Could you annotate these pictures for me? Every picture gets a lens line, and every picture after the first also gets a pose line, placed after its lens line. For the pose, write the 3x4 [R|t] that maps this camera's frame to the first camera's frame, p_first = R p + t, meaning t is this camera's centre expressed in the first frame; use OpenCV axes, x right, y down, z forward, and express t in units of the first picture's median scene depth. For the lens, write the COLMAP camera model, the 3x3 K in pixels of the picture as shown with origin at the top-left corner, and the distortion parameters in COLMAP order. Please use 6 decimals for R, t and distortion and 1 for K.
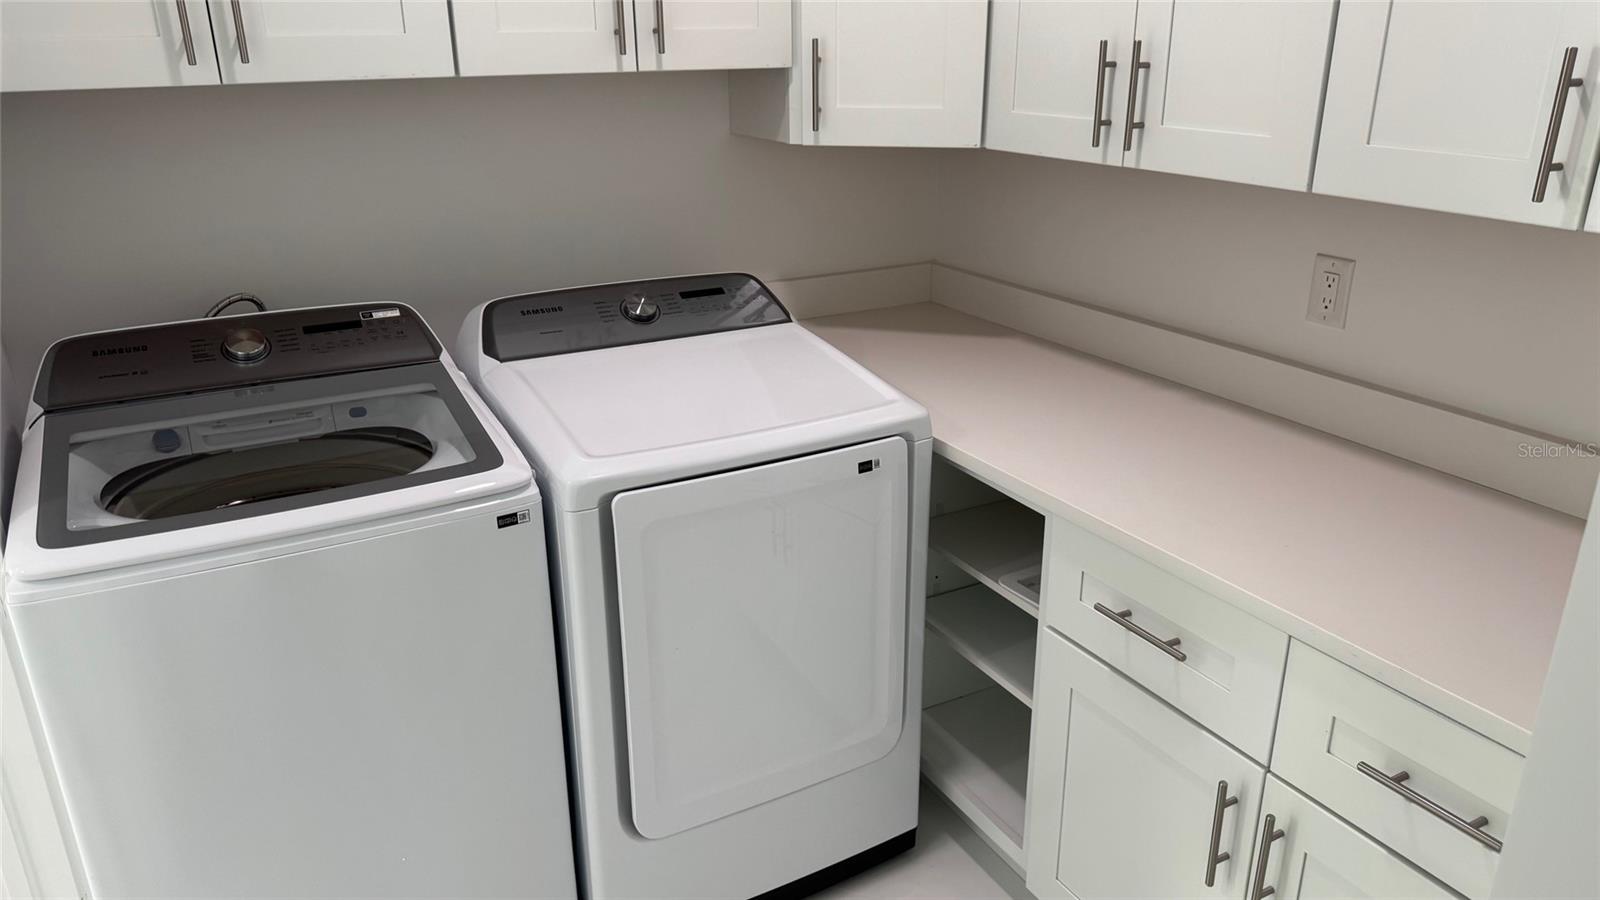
lens RADIAL K [[1130.1, 0, 800.0], [0, 1130.1, 457.0], [0, 0, 1]] dist [0.097807, -0.136650]
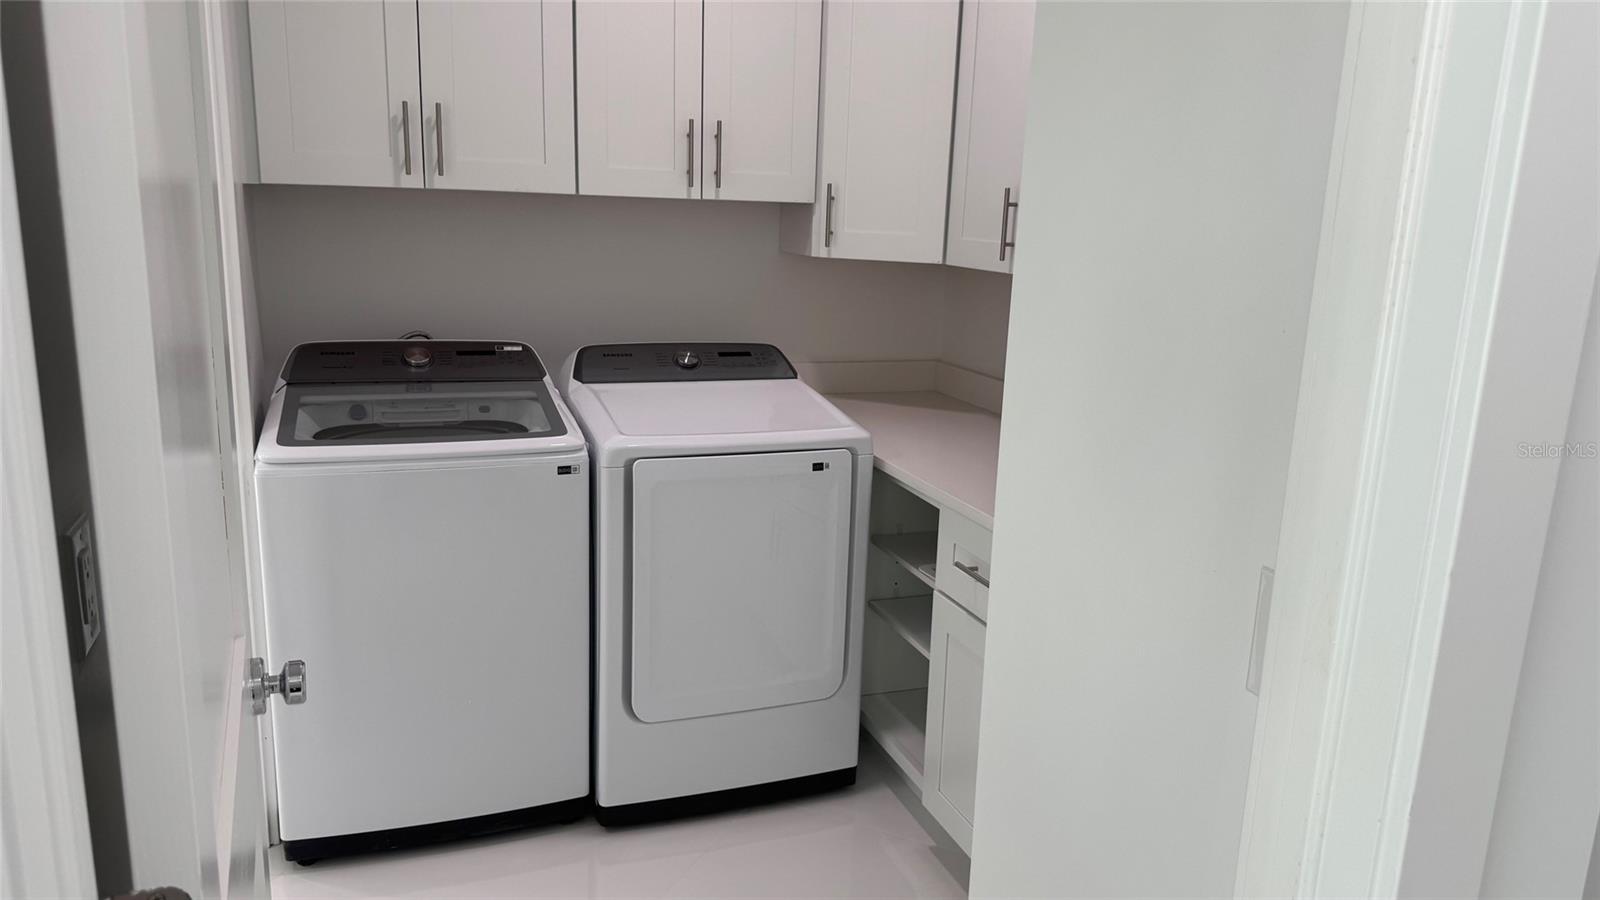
lens RADIAL K [[1113.3, 0, 800.0], [0, 1113.3, 450.0], [0, 0, 1]] dist [0.190775, -0.363648]
pose [[0.988335, 0.072664, -0.133847, 0.209717], [-0.091178, 0.986249, -0.137841, 0.173150], [0.121990, 0.148437, 0.981369, -0.360755]]
